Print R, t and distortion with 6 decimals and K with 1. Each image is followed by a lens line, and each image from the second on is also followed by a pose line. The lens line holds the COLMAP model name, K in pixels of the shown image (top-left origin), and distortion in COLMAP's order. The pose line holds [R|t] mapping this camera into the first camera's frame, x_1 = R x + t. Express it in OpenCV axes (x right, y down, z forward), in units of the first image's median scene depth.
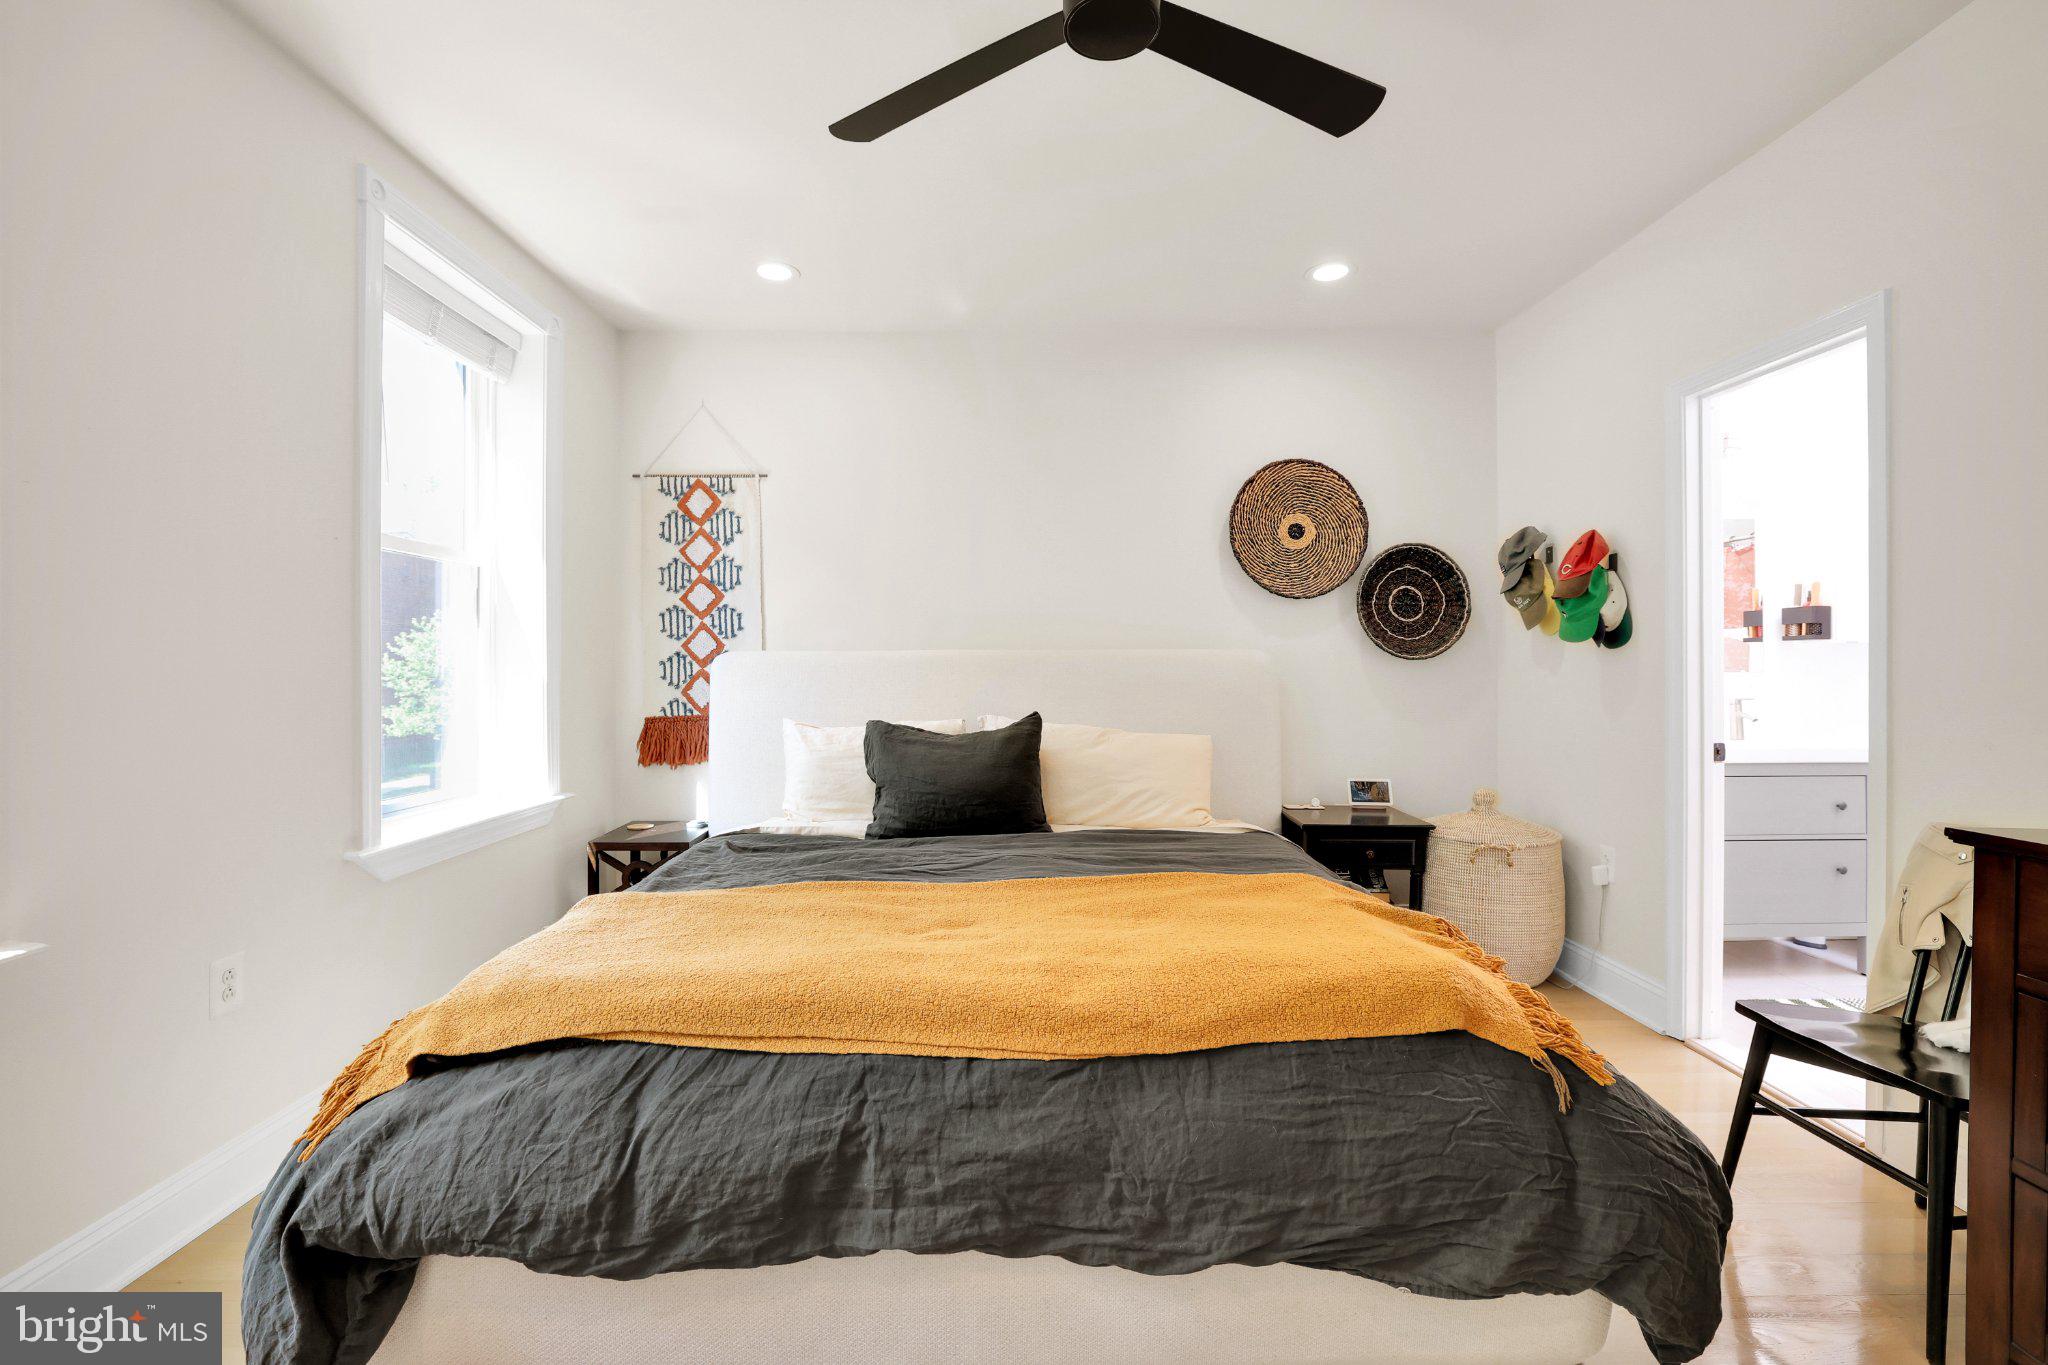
lens RADIAL K [[935.0, 0, 1091.7], [0, 935.0, 668.5], [0, 0, 1]] dist [-0.031380, 0.000455]
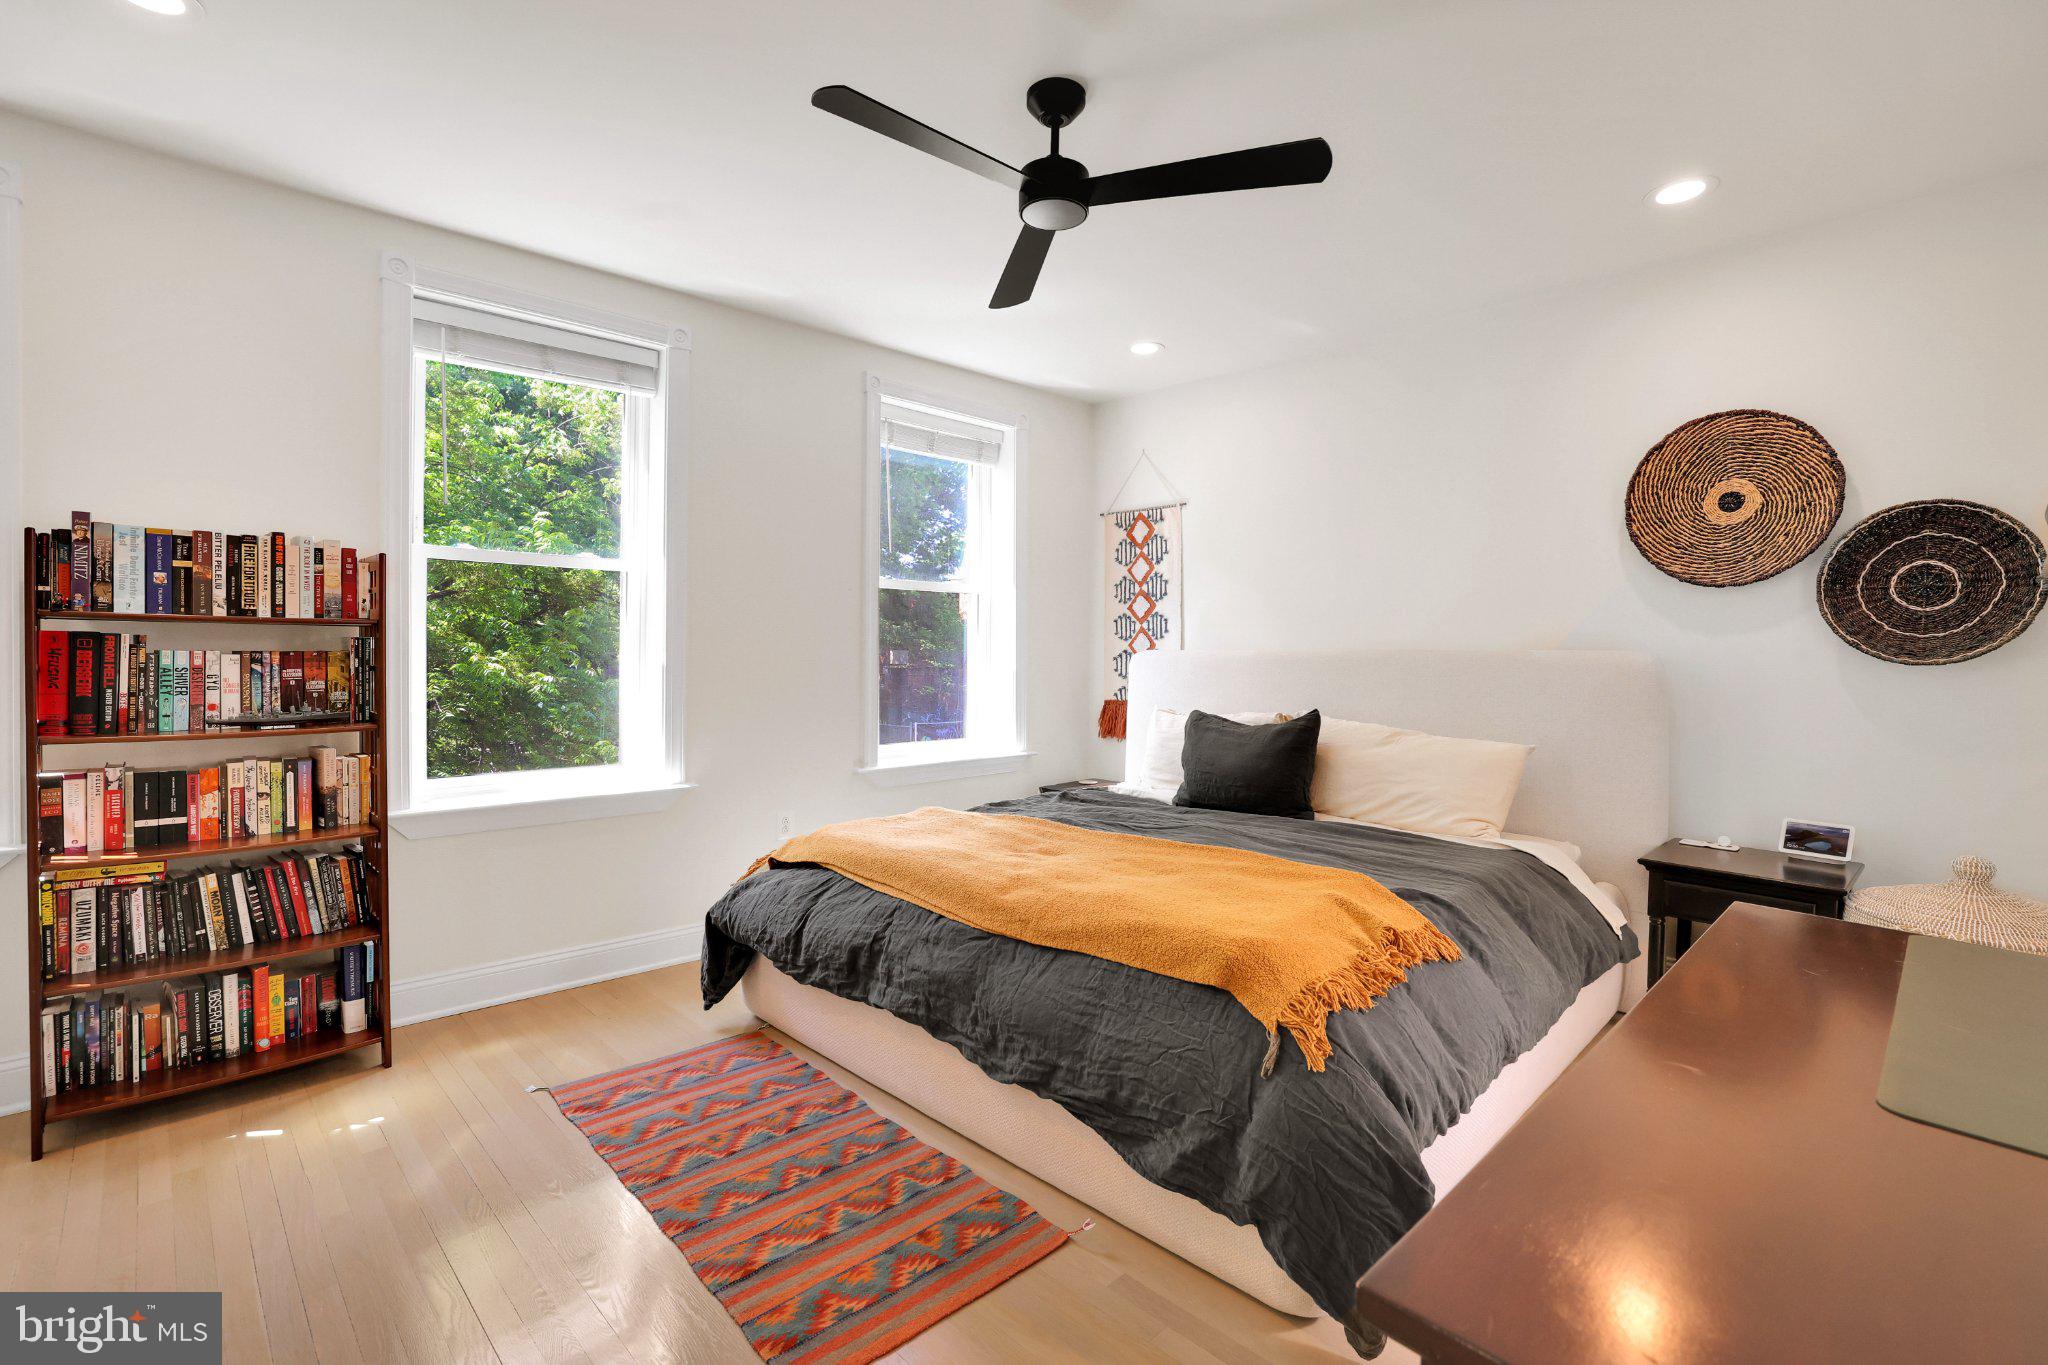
lens RADIAL K [[942.4, 0, 974.7], [0, 942.4, 675.9], [0, 0, 1]] dist [-0.047091, 0.023910]
pose [[0.652321, 0.024697, -0.757540, 0.505129], [-0.008958, 0.999650, 0.024876, -0.015581], [0.757890, -0.009441, 0.652314, -0.004476]]
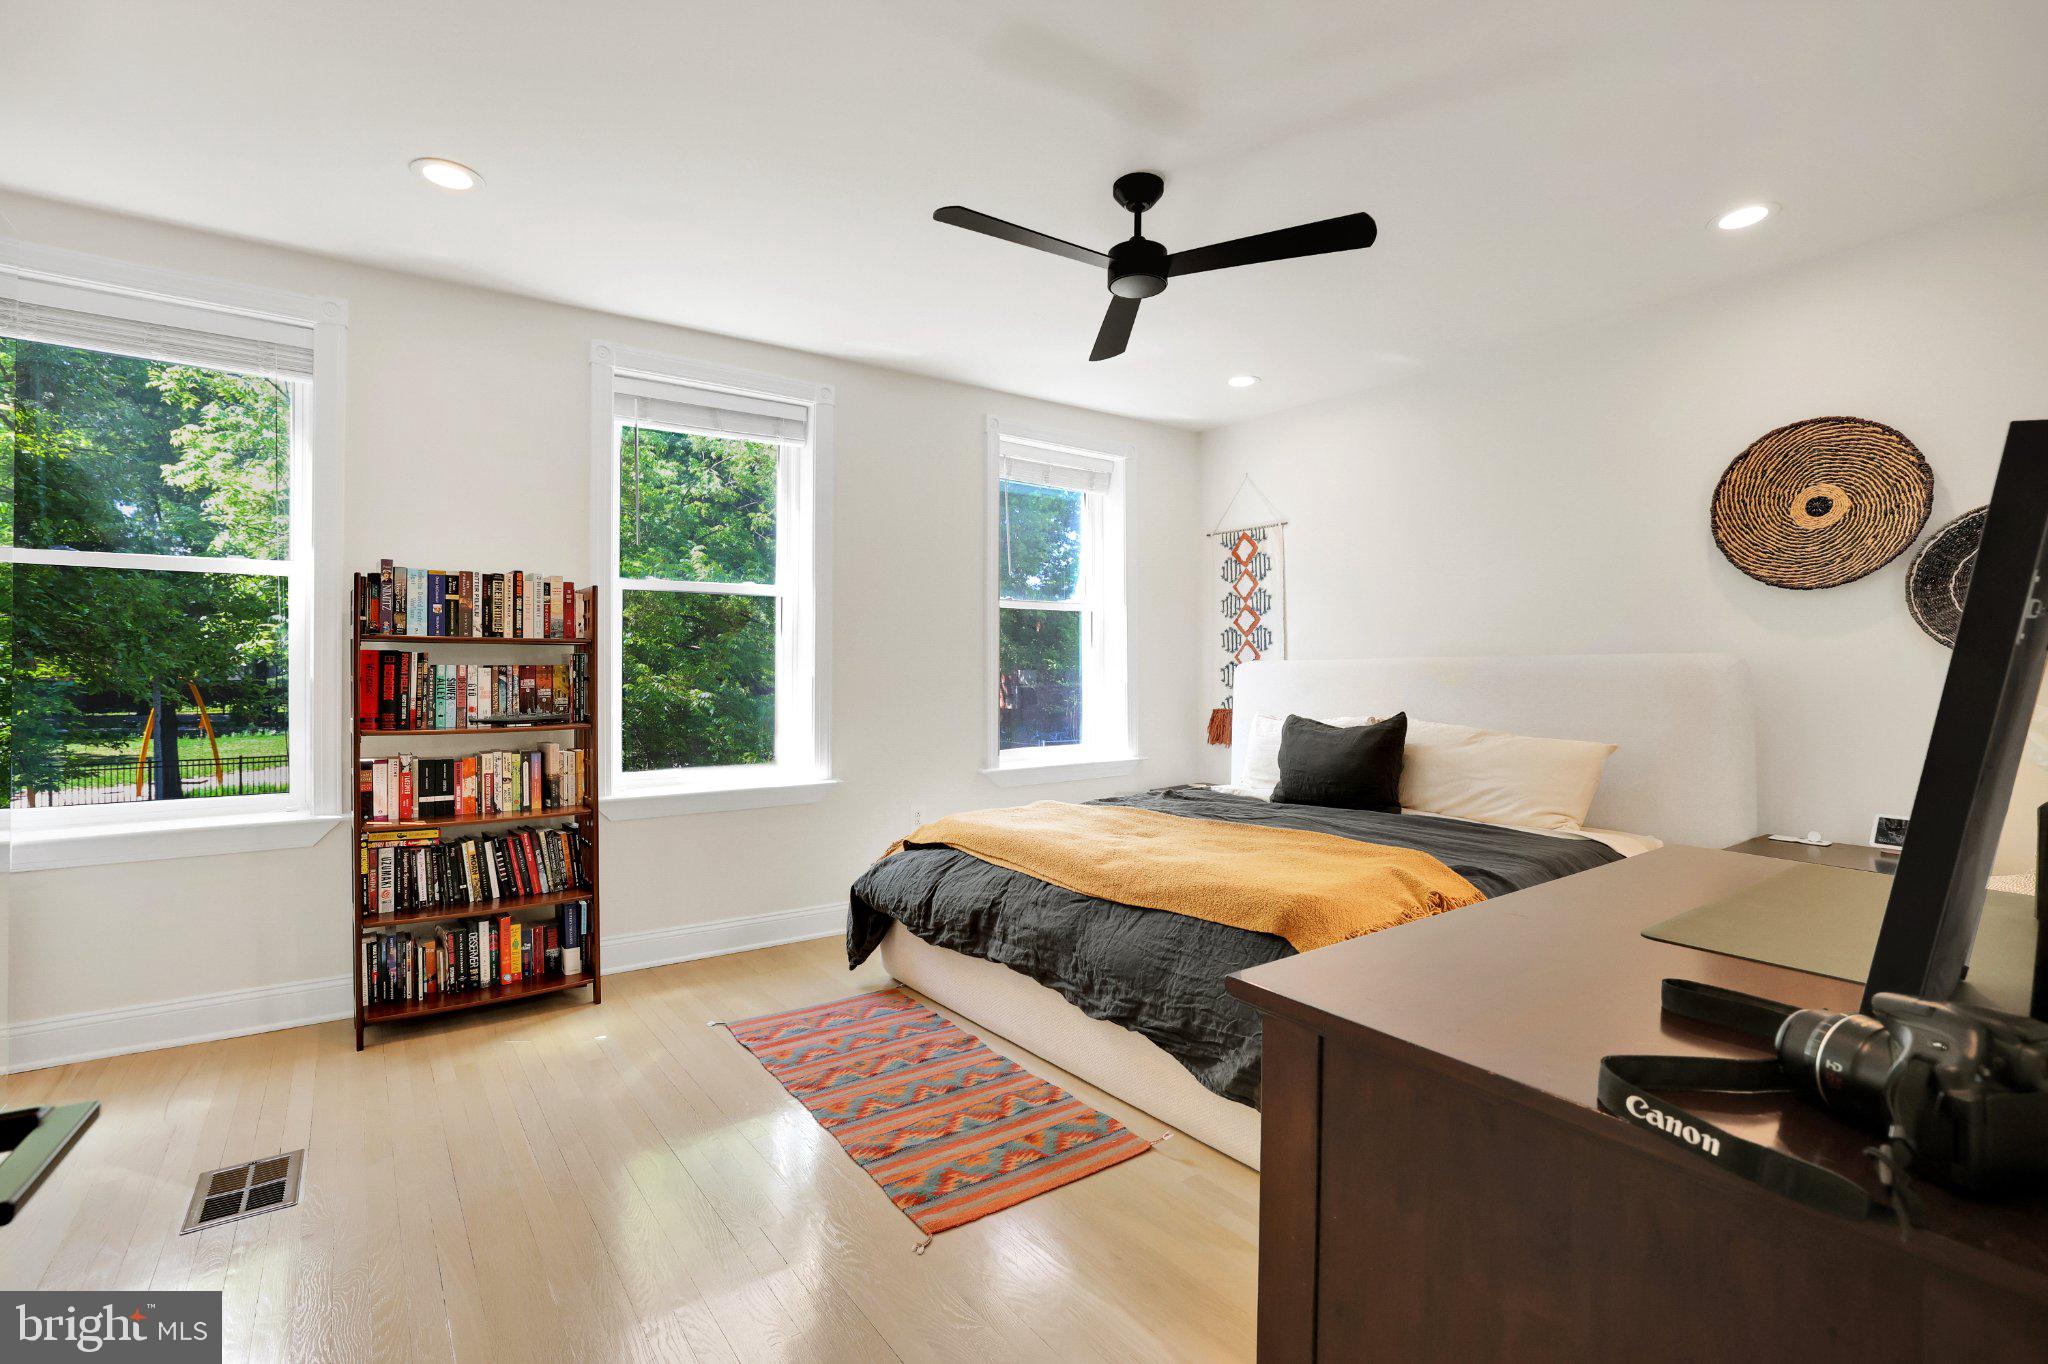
lens RADIAL K [[930.5, 0, 981.0], [0, 930.5, 677.3], [0, 0, 1]] dist [-0.045289, 0.021080]
pose [[0.548052, 0.003744, -0.836436, 0.613453], [0.001624, 0.999983, 0.005540, -0.003602], [0.836443, -0.004394, 0.548037, -0.064272]]
